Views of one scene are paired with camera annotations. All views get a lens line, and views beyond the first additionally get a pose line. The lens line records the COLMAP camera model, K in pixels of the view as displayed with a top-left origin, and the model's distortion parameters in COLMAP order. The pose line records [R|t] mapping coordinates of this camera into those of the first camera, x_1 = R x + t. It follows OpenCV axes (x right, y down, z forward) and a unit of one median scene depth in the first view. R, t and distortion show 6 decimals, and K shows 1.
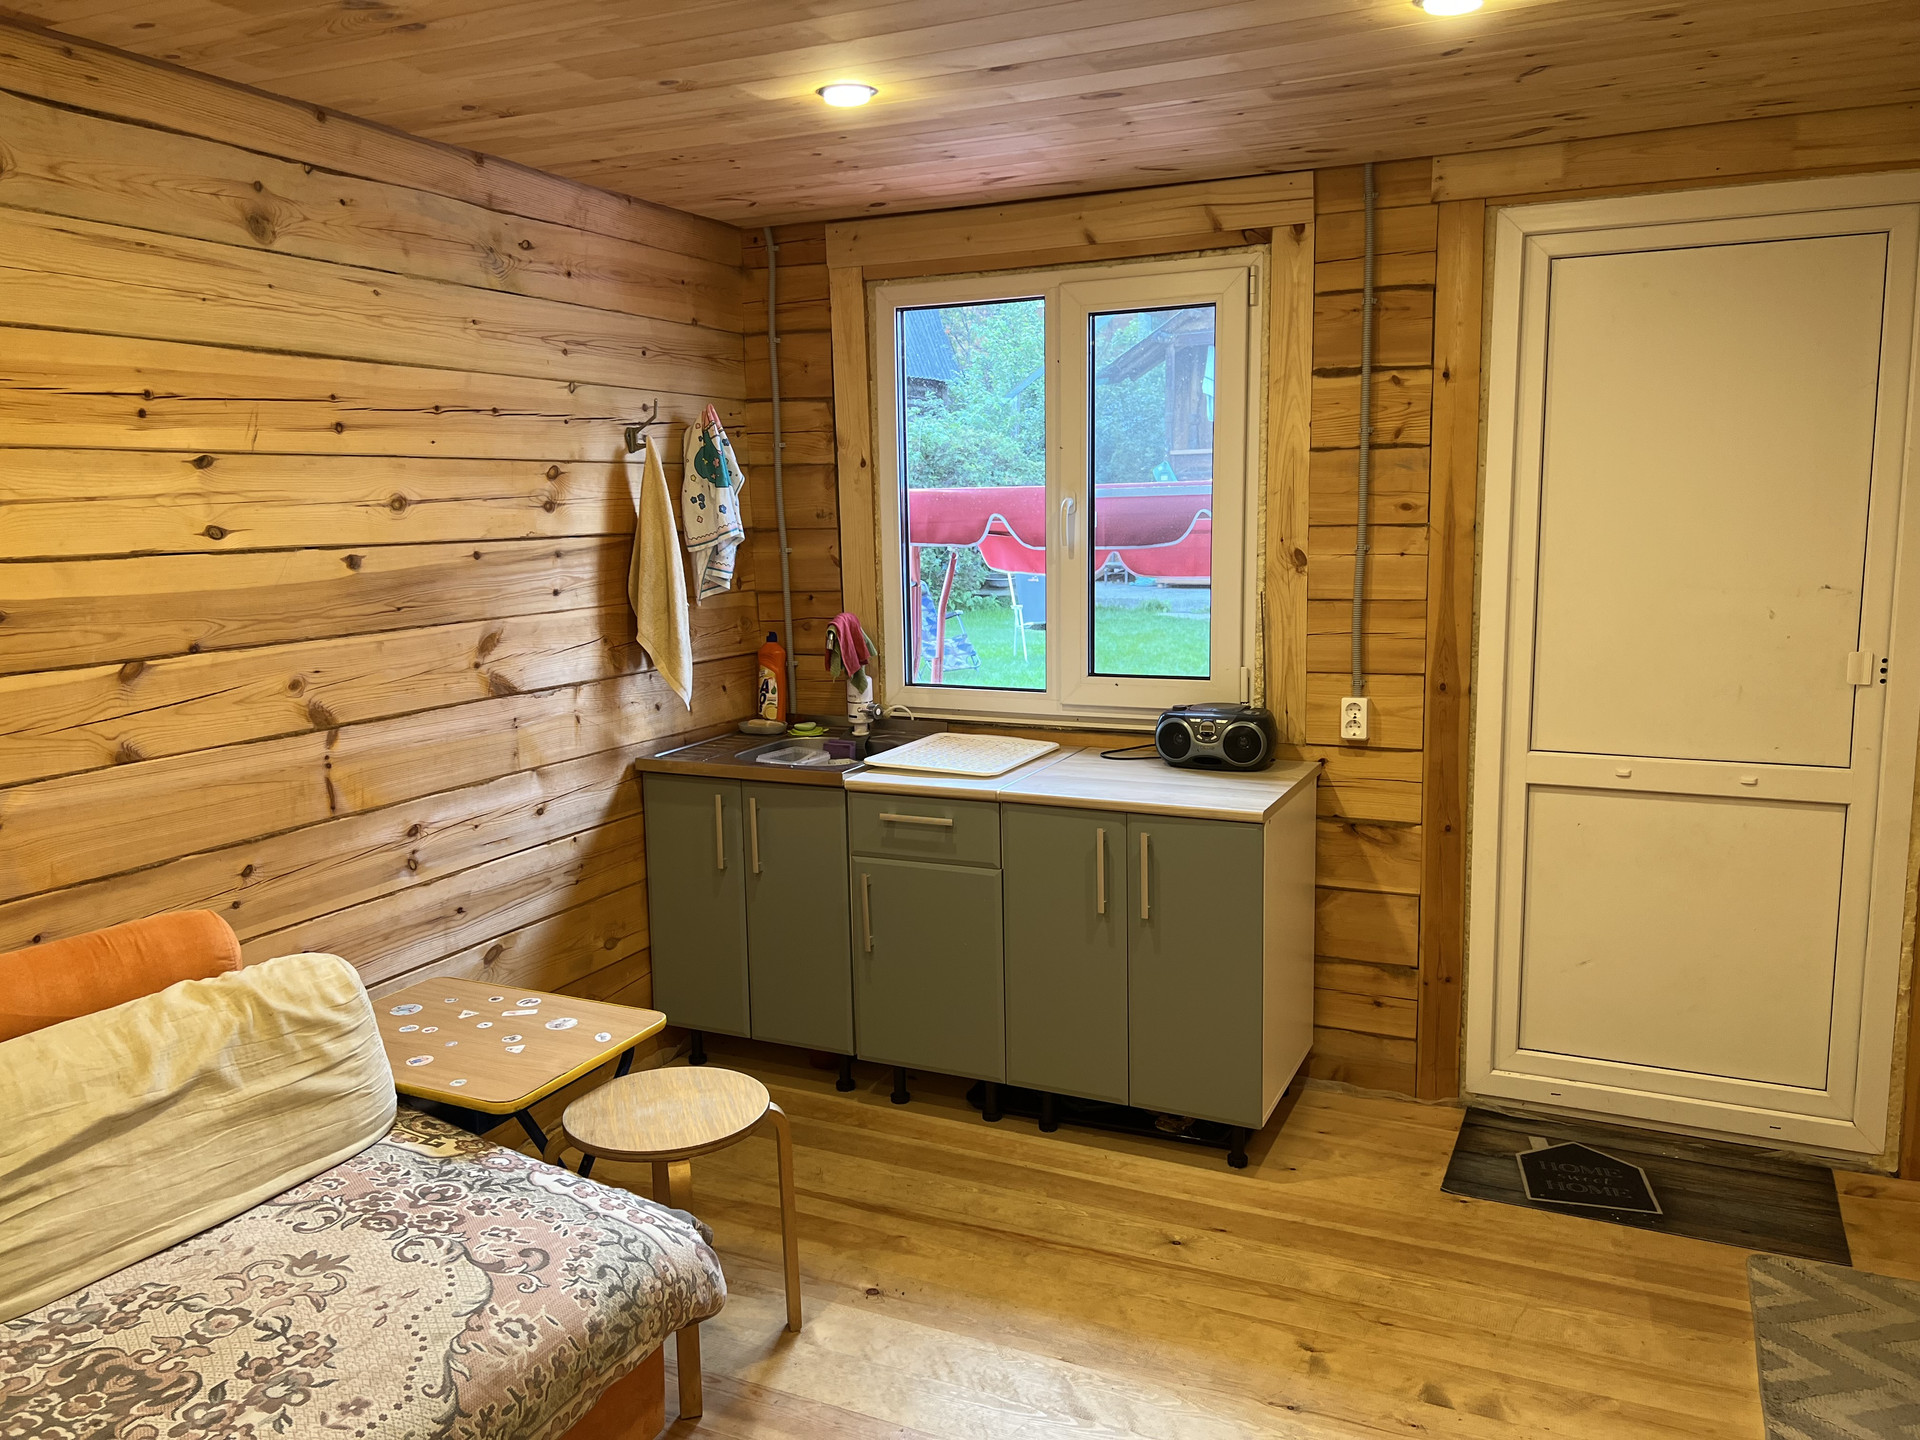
lens RADIAL K [[1444.3, 0, 954.3], [0, 1444.3, 719.3], [0, 0, 1]] dist [0.012218, -0.014251]
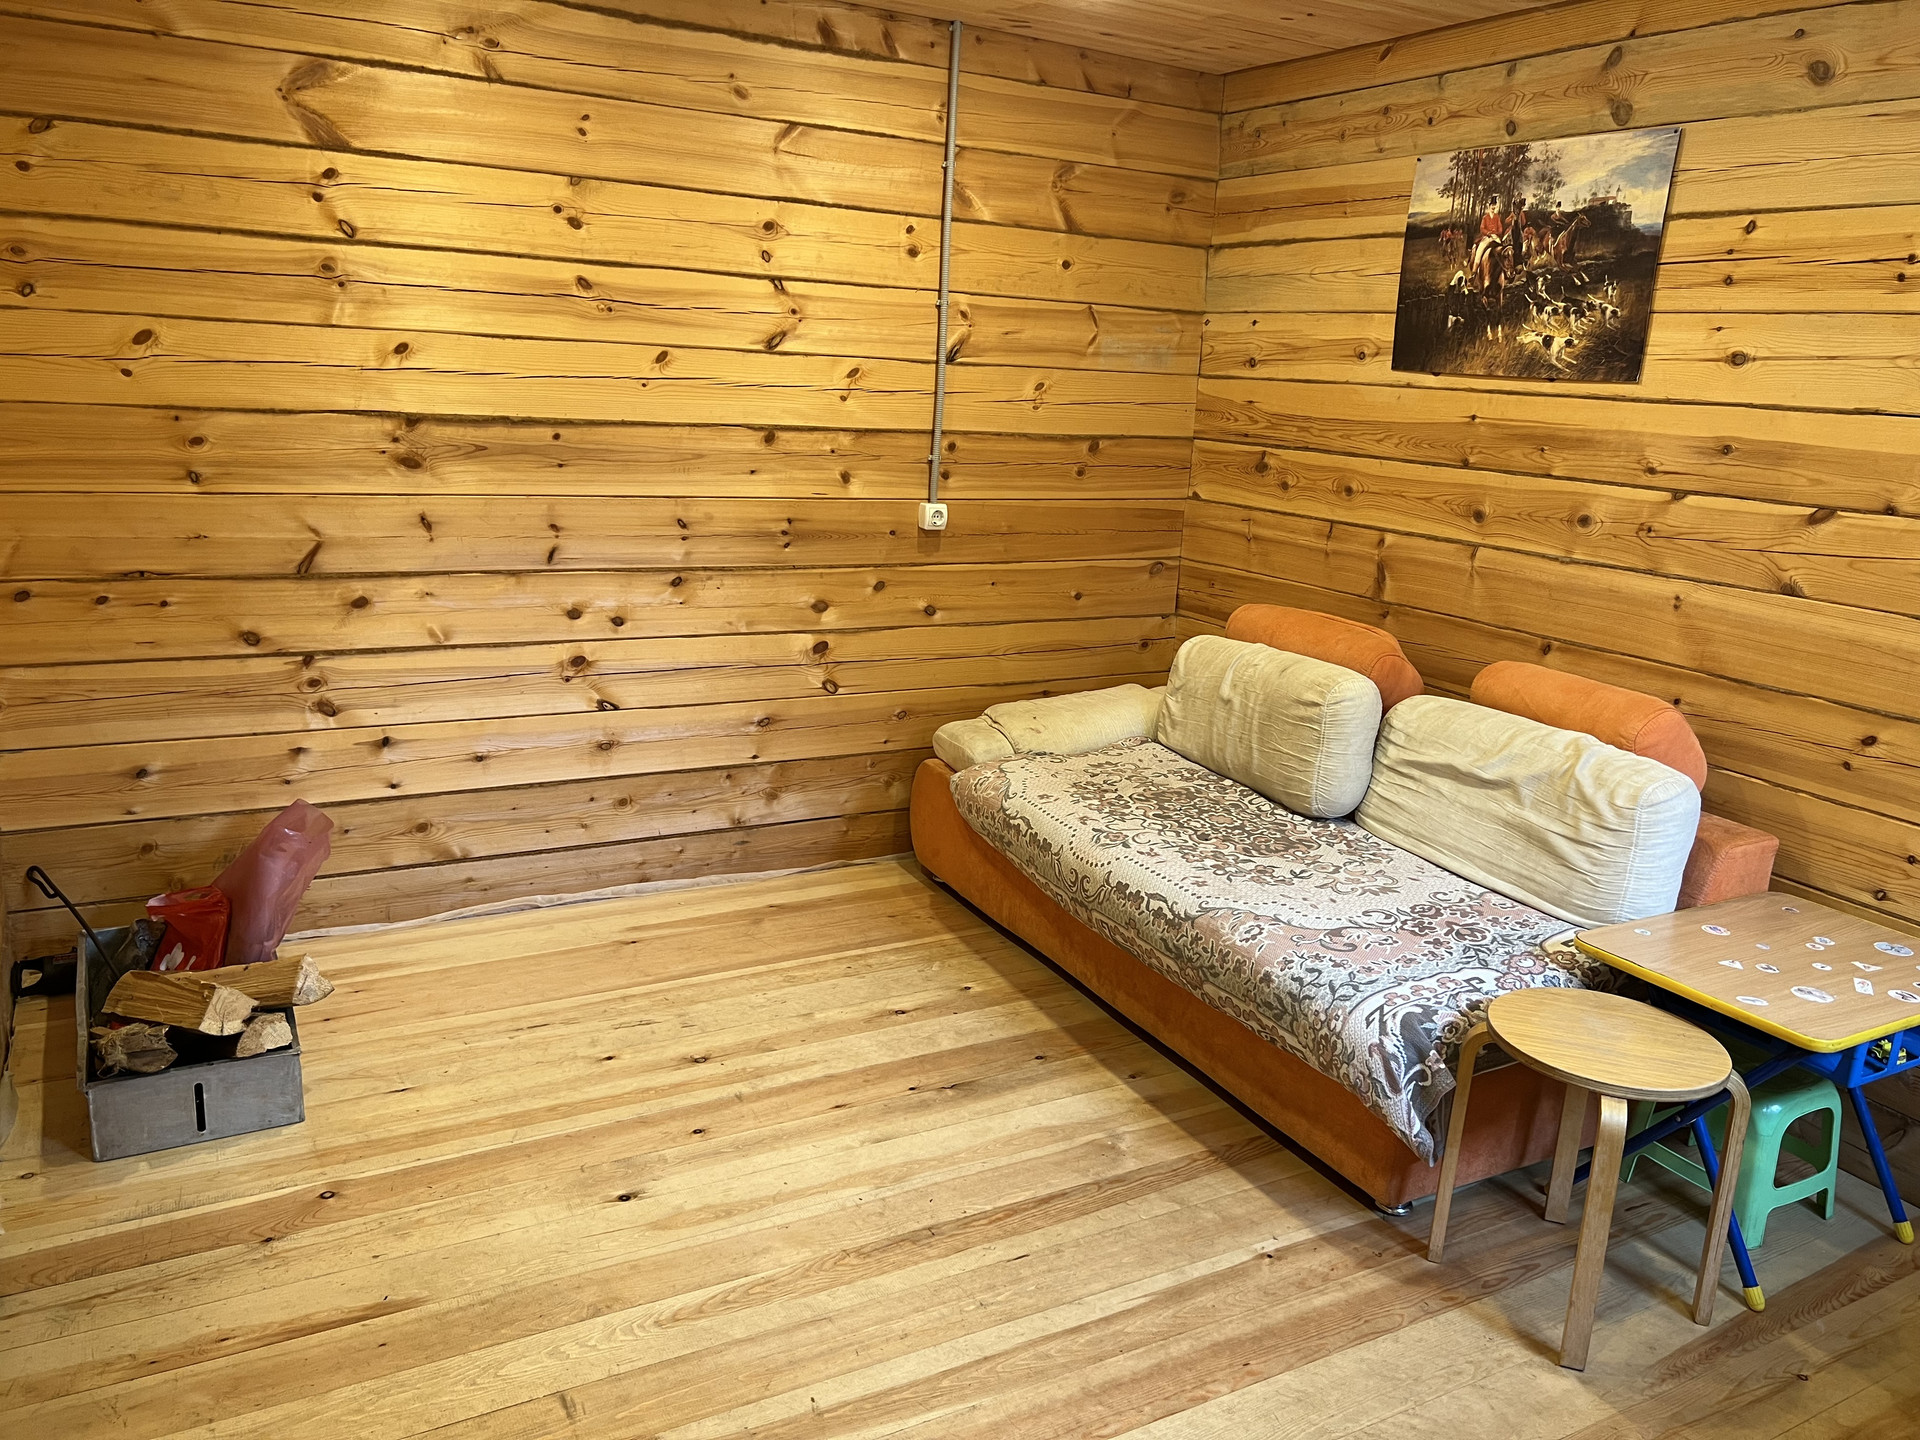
lens RADIAL K [[1444.3, 0, 953.9], [0, 1444.3, 722.9], [0, 0, 1]] dist [0.012218, -0.014251]
pose [[-0.586906, 0.184015, -0.788467, 0.829981], [-0.163980, 0.926633, 0.338322, -0.175061], [0.792876, 0.327855, -0.513671, 1.249332]]
